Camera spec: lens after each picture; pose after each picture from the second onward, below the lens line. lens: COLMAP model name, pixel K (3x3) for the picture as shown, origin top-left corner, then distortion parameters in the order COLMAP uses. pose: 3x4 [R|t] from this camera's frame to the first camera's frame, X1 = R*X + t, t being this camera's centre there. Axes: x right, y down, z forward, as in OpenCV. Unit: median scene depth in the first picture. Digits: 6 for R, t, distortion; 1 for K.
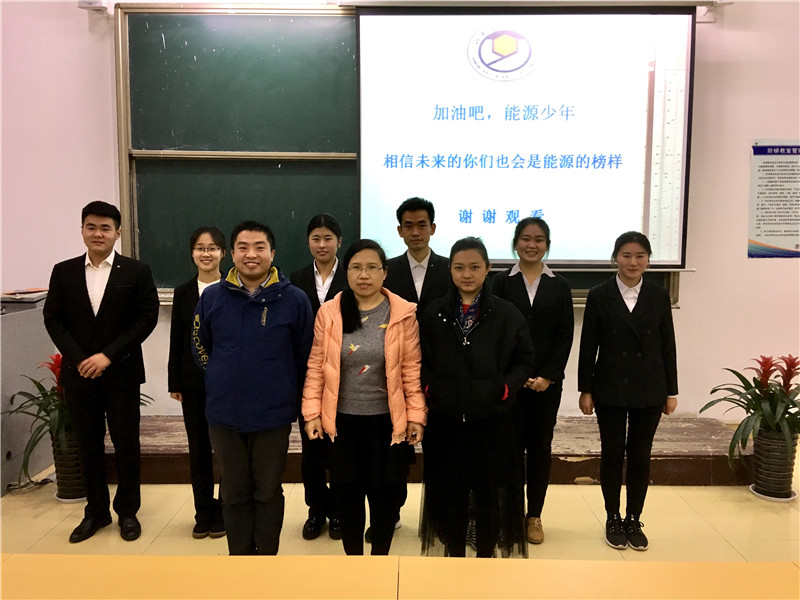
lens RADIAL K [[669.0, 0, 399.7], [0, 669.0, 294.7], [0, 0, 1]] dist [0.137844, -0.206225]
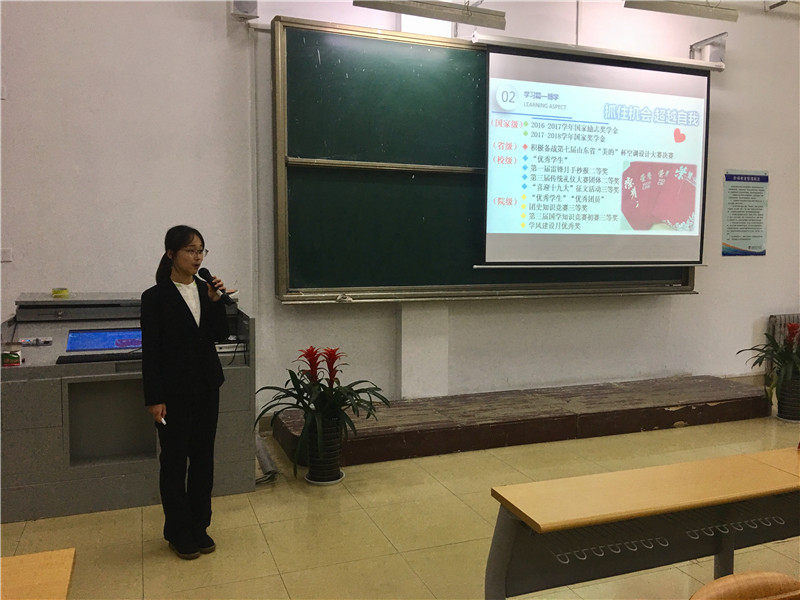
lens RADIAL K [[669.0, 0, 399.7], [0, 669.0, 294.7], [0, 0, 1]] dist [0.137844, -0.206225]
pose [[0.930097, -0.026708, 0.366342, -0.621924], [0.030248, 0.999535, -0.003923, 0.009572], [-0.366067, 0.014730, 0.930472, -0.031890]]
